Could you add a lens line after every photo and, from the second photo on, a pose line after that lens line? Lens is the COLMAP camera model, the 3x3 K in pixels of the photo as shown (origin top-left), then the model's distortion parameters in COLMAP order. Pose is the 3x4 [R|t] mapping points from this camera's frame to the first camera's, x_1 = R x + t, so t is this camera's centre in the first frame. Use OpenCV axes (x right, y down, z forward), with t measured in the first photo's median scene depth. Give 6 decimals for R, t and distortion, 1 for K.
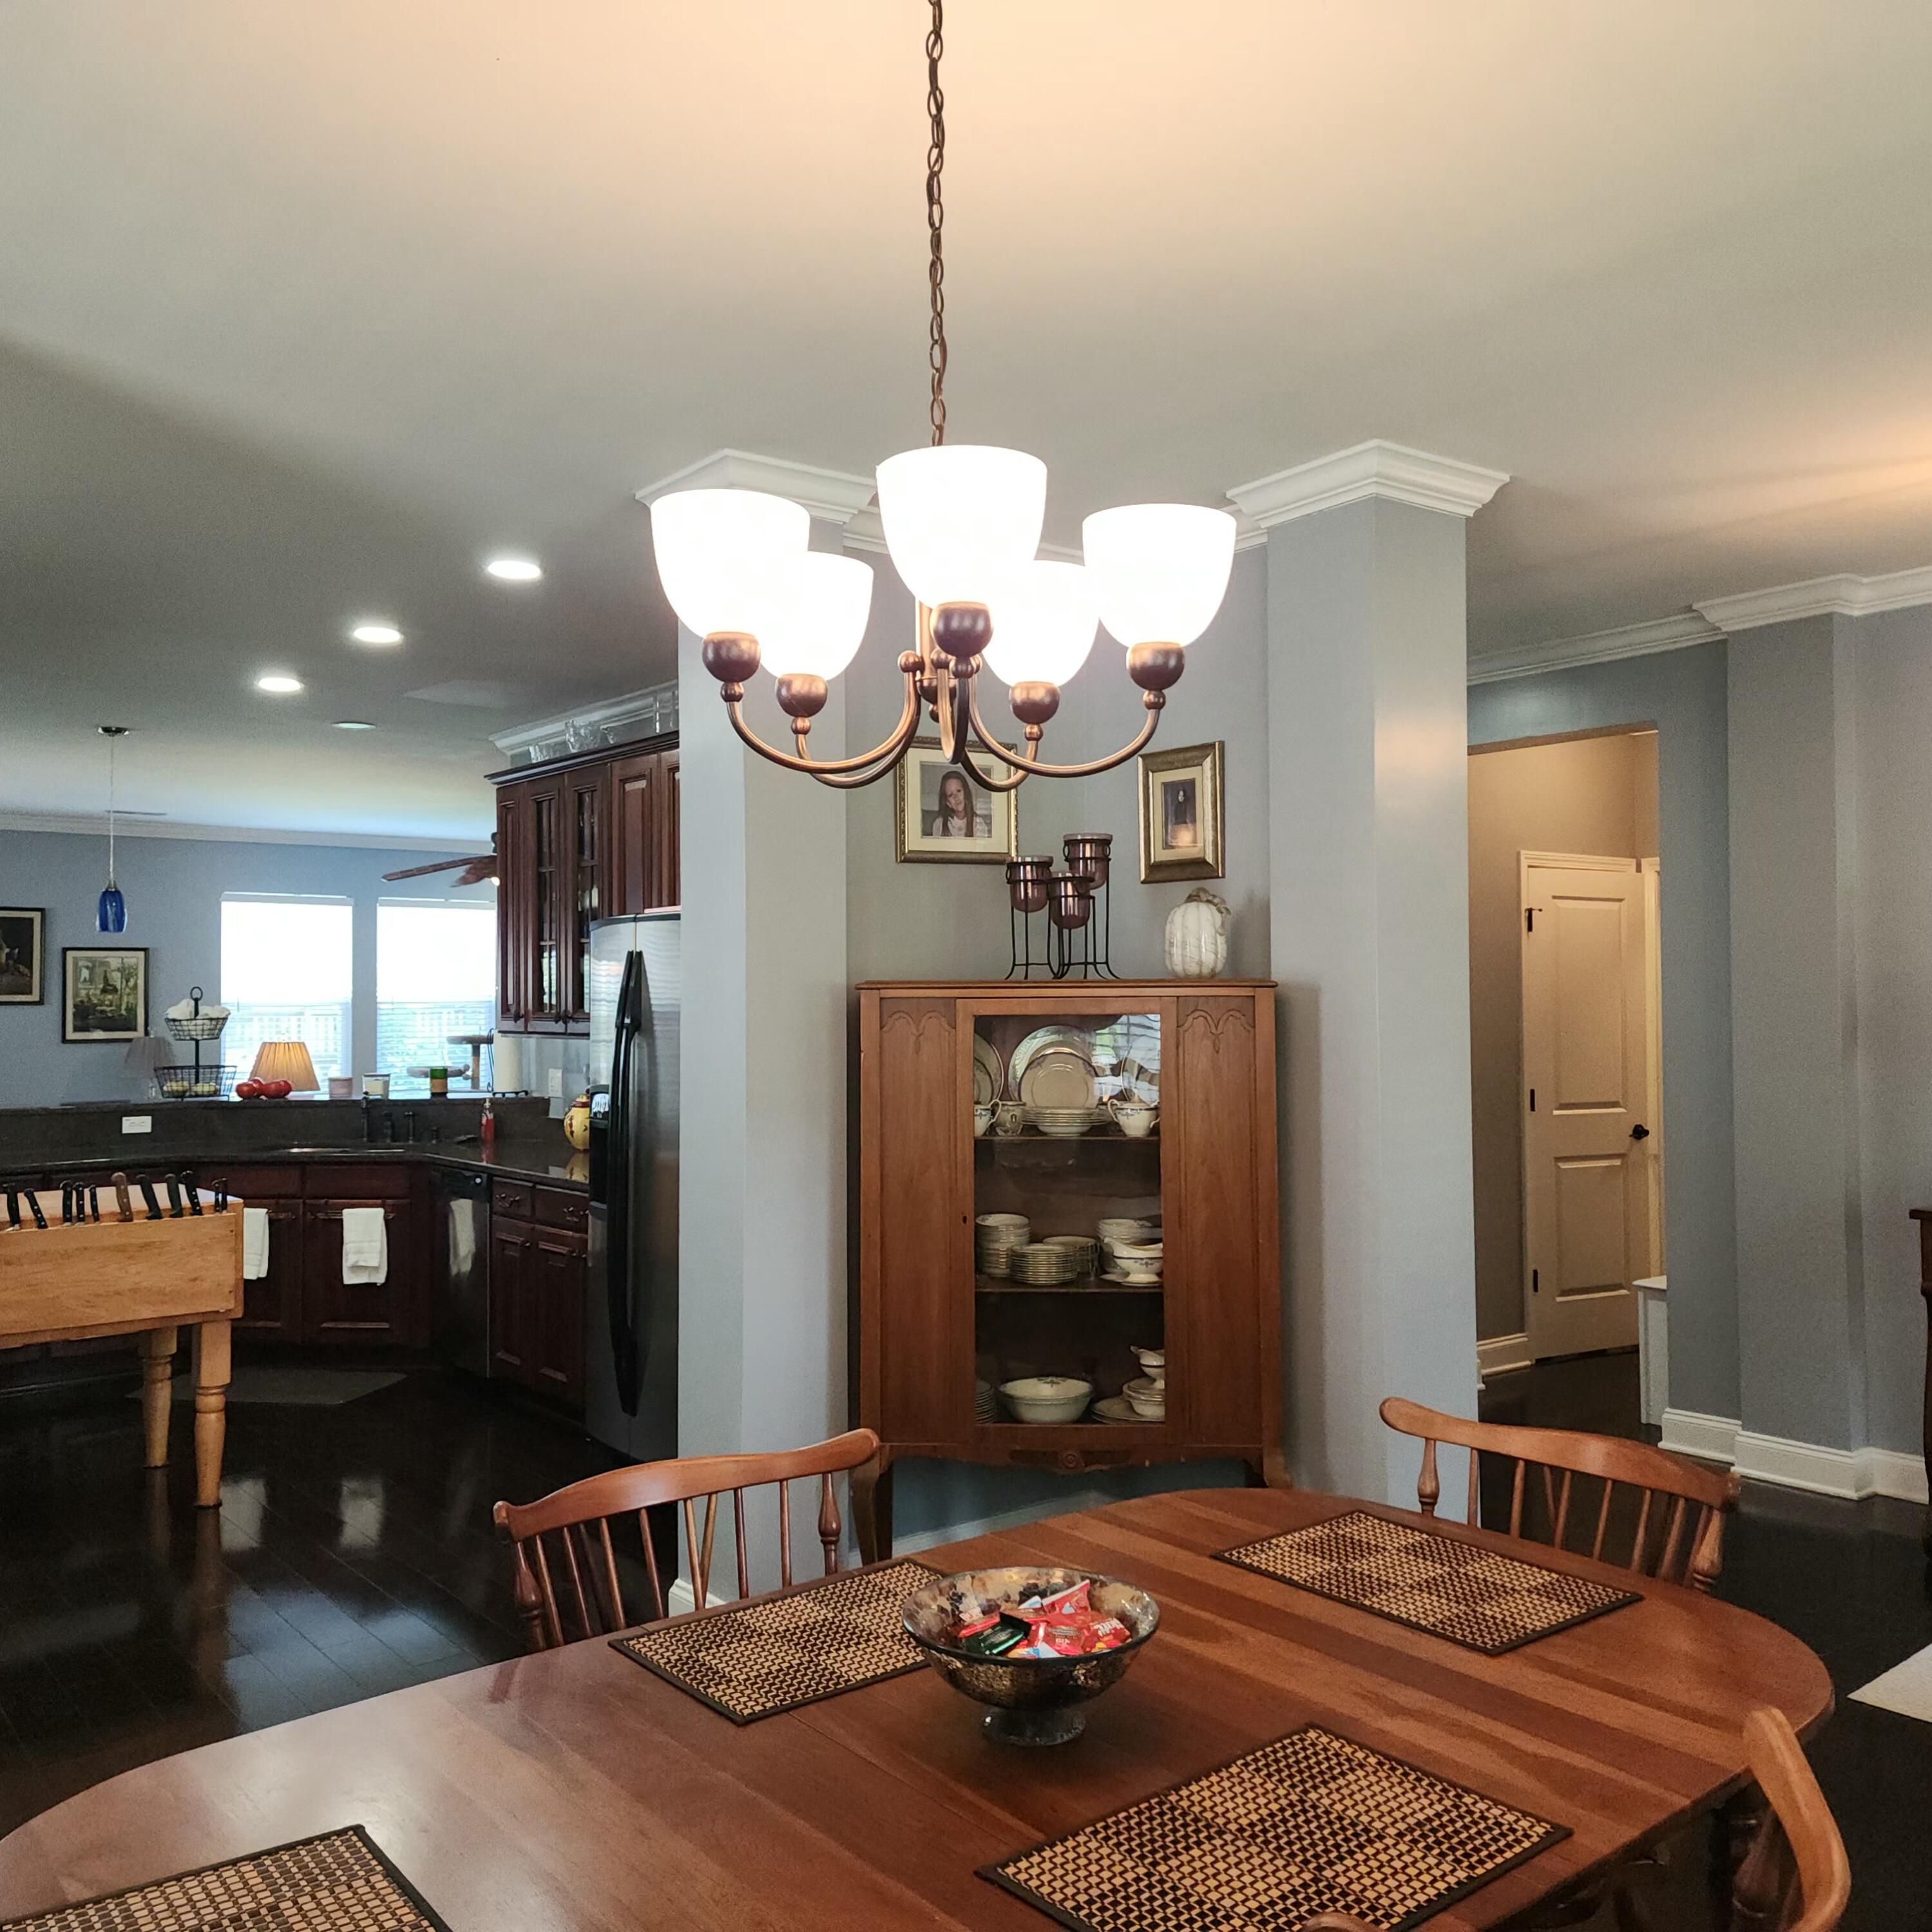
lens RADIAL K [[1732.0, 0, 966.0], [0, 1732.0, 966.0], [0, 0, 1]] dist [0.112205, -0.113145]
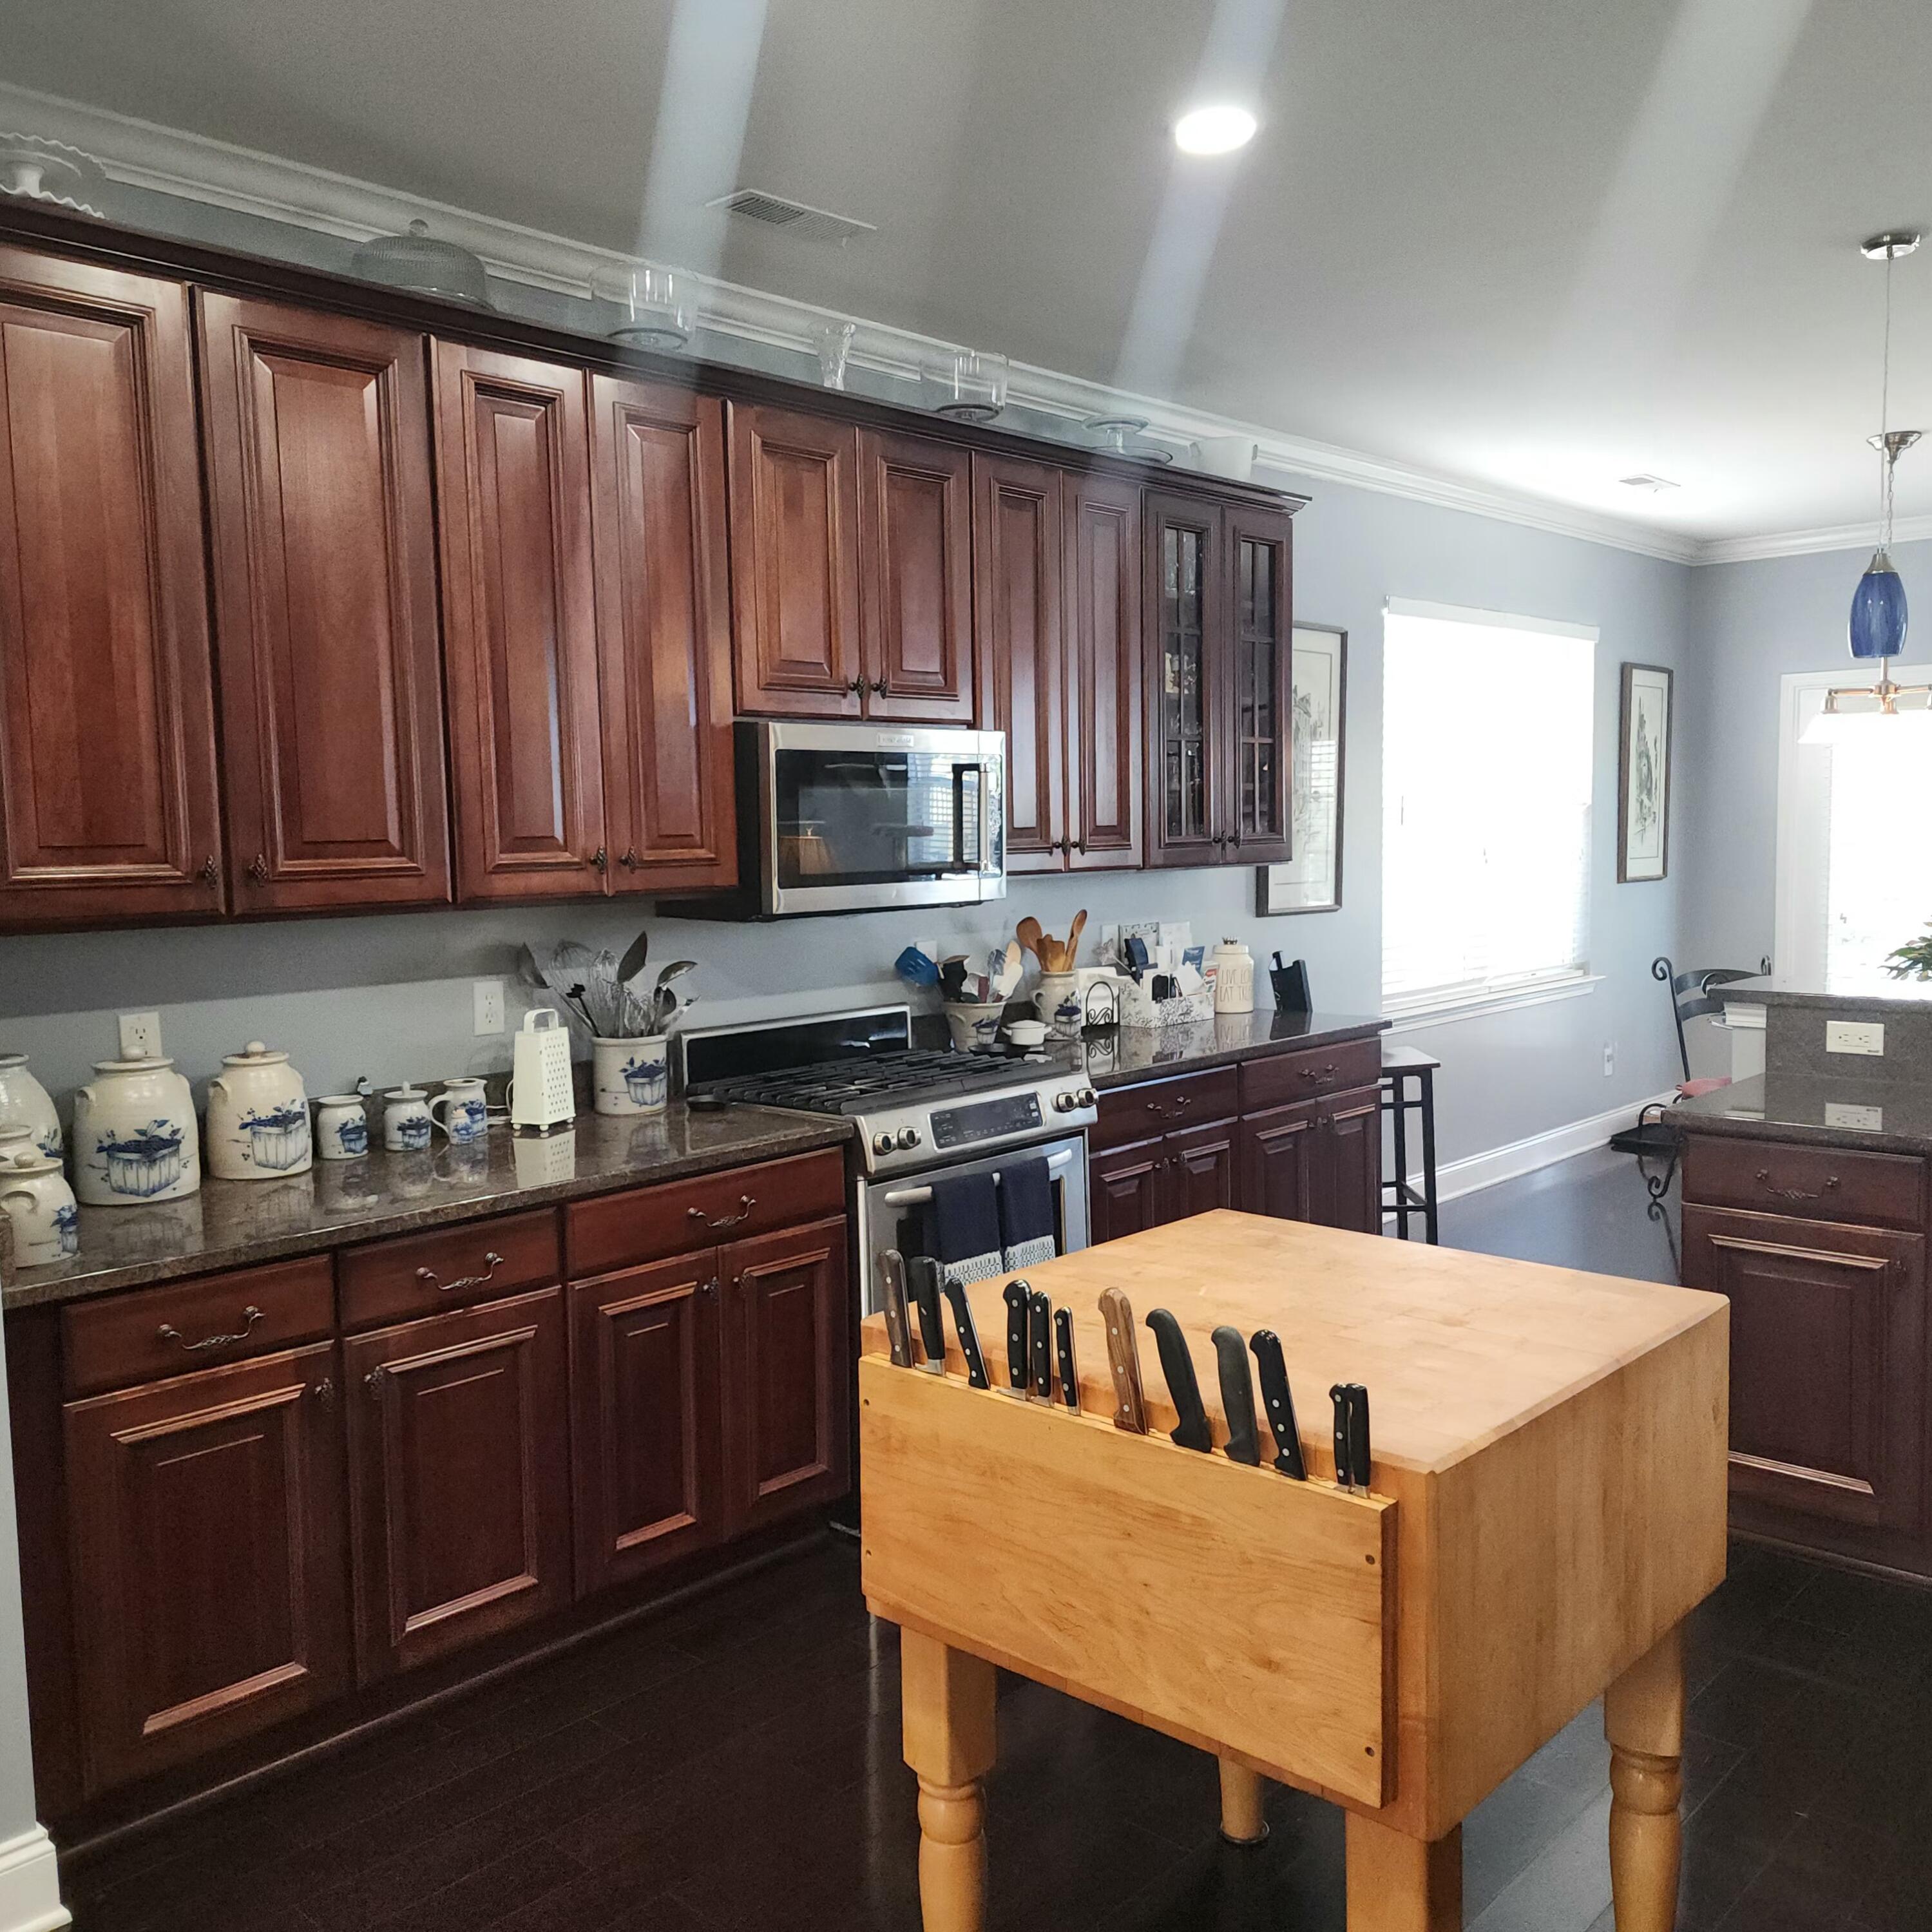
lens RADIAL K [[1732.0, 0, 966.0], [0, 1732.0, 966.0], [0, 0, 1]] dist [0.112205, -0.113145]
pose [[0.171318, 0.087960, -0.981281, -0.093362], [0.035778, 0.994794, 0.095417, 0.010595], [0.984566, -0.051455, 0.167279, 0.605606]]
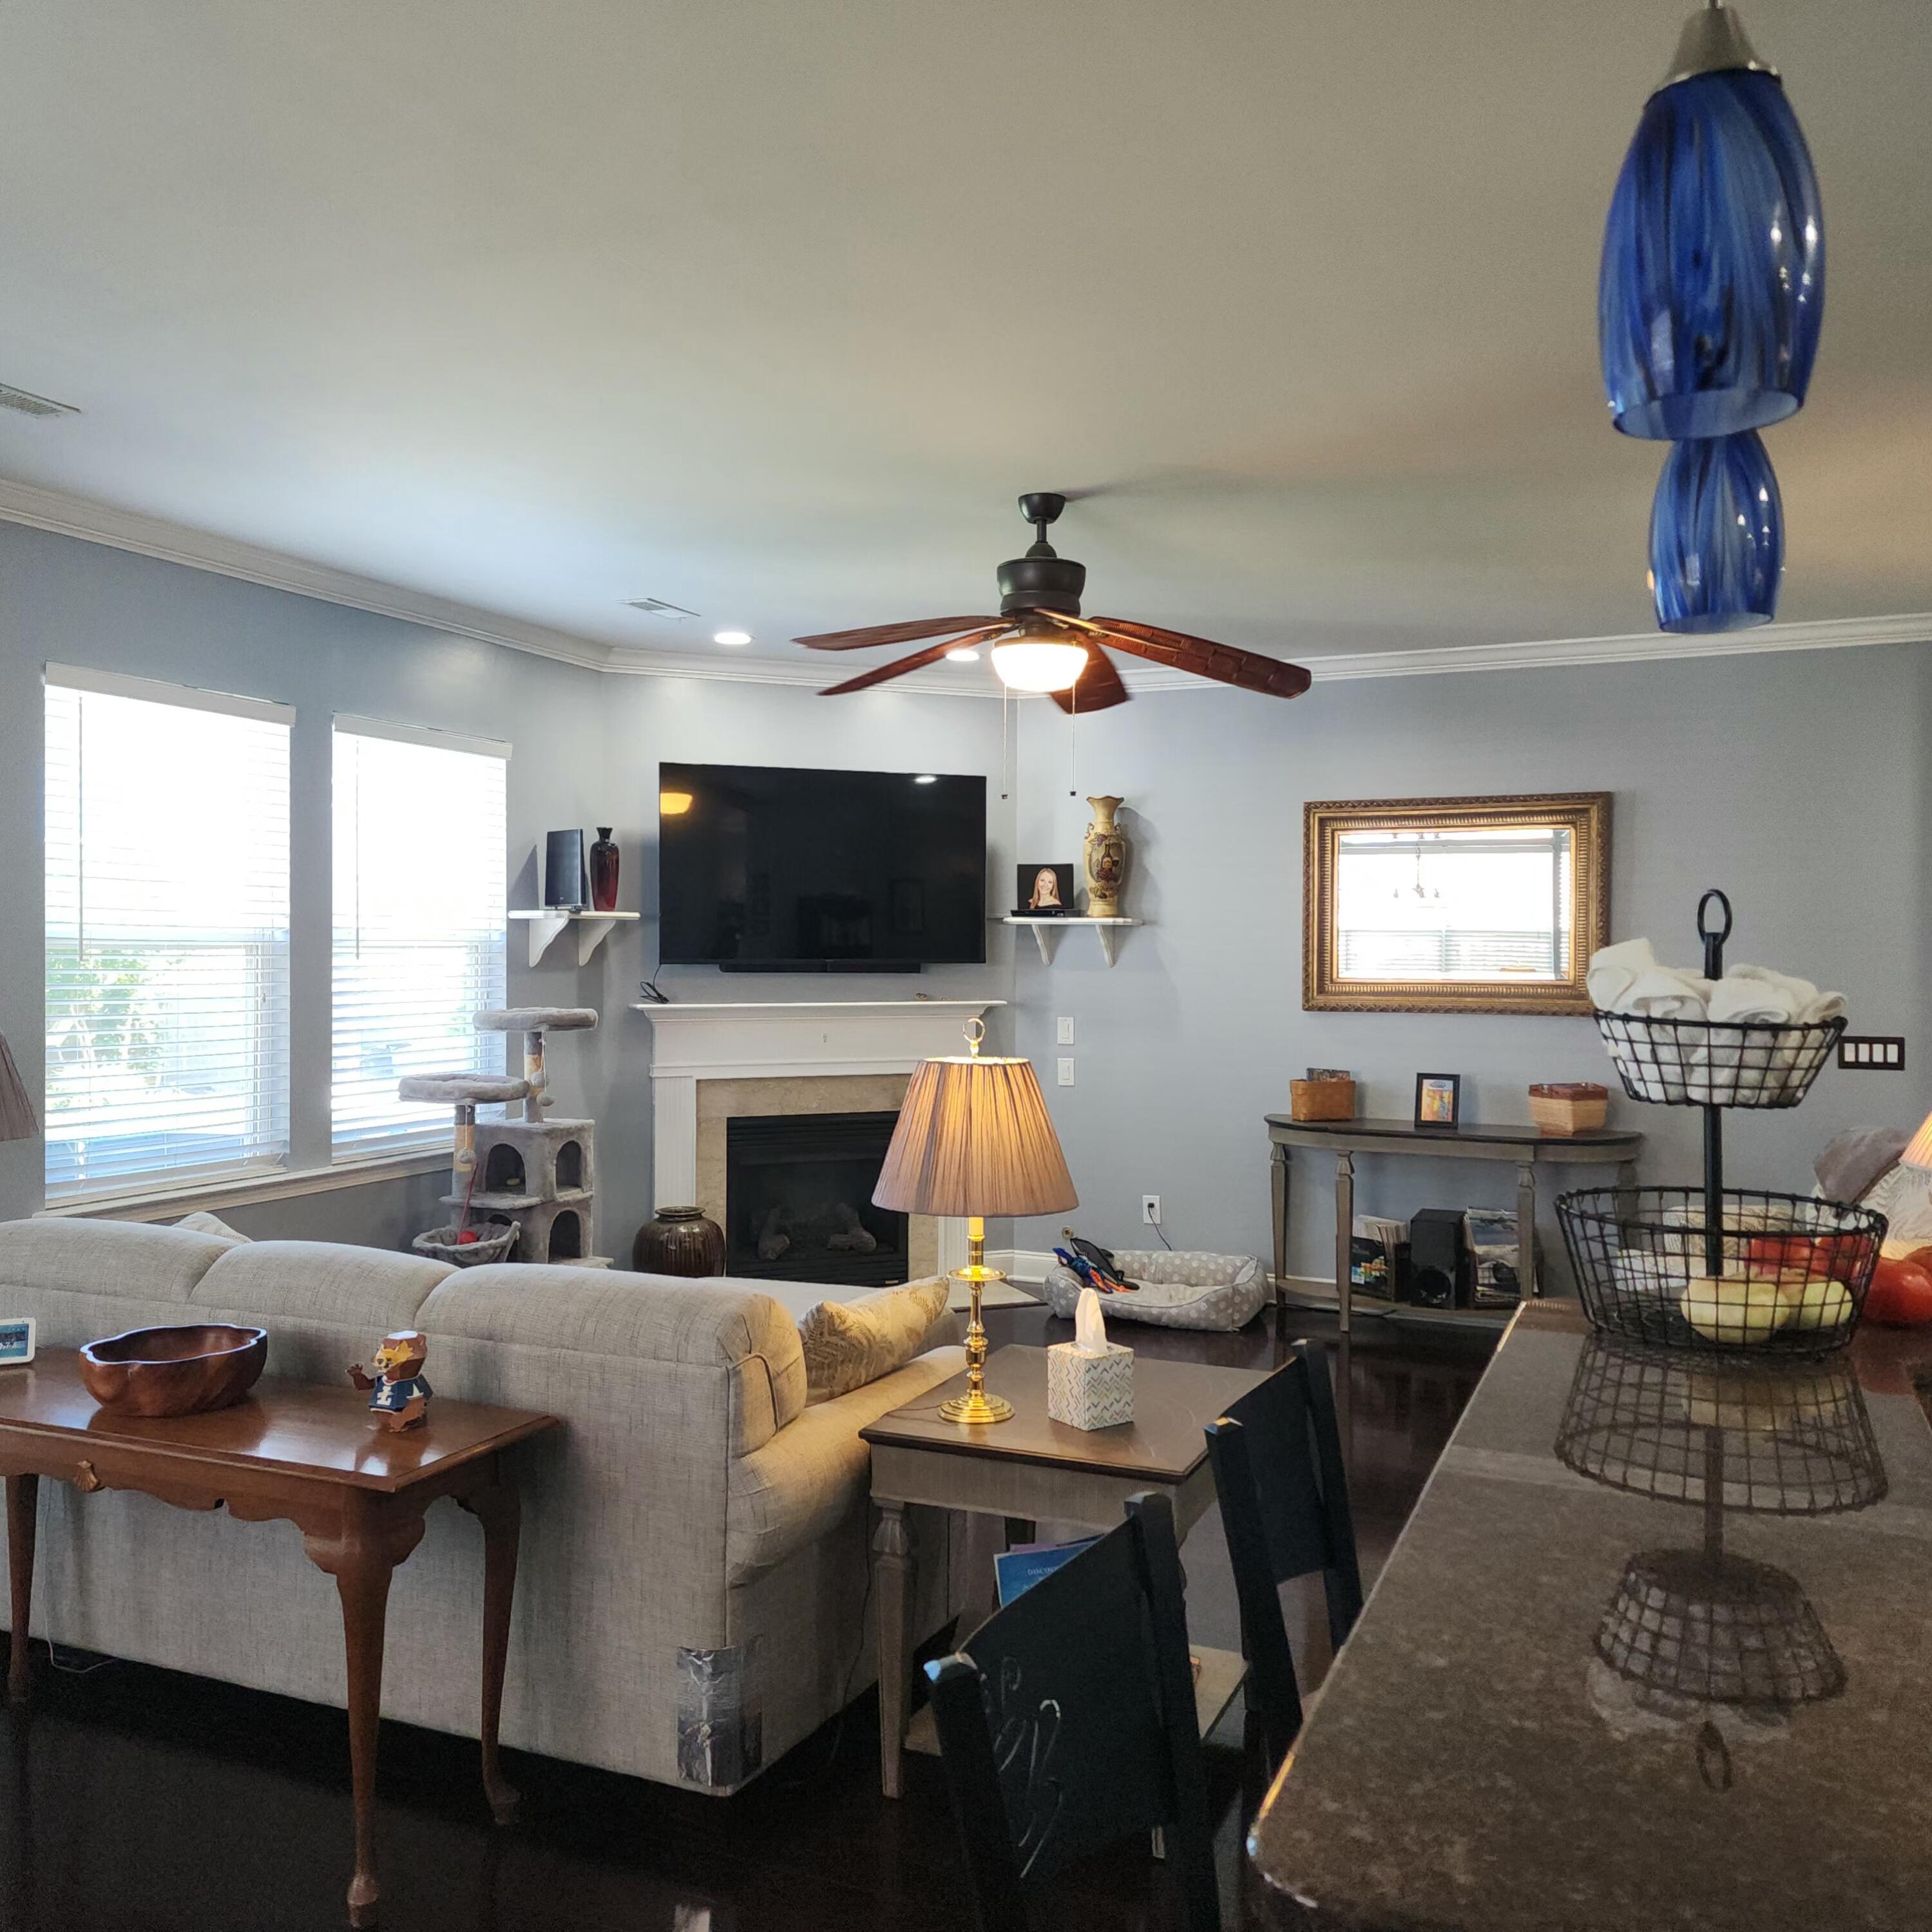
lens RADIAL K [[1716.2, 0, 956.3], [0, 1716.2, 961.2], [0, 0, 1]] dist [0.146914, -0.245787]
pose [[0.878245, 0.009194, 0.478123, -0.686900], [-0.025403, 0.999300, 0.027445, 0.015945], [-0.477536, -0.036250, 0.877864, 0.880559]]
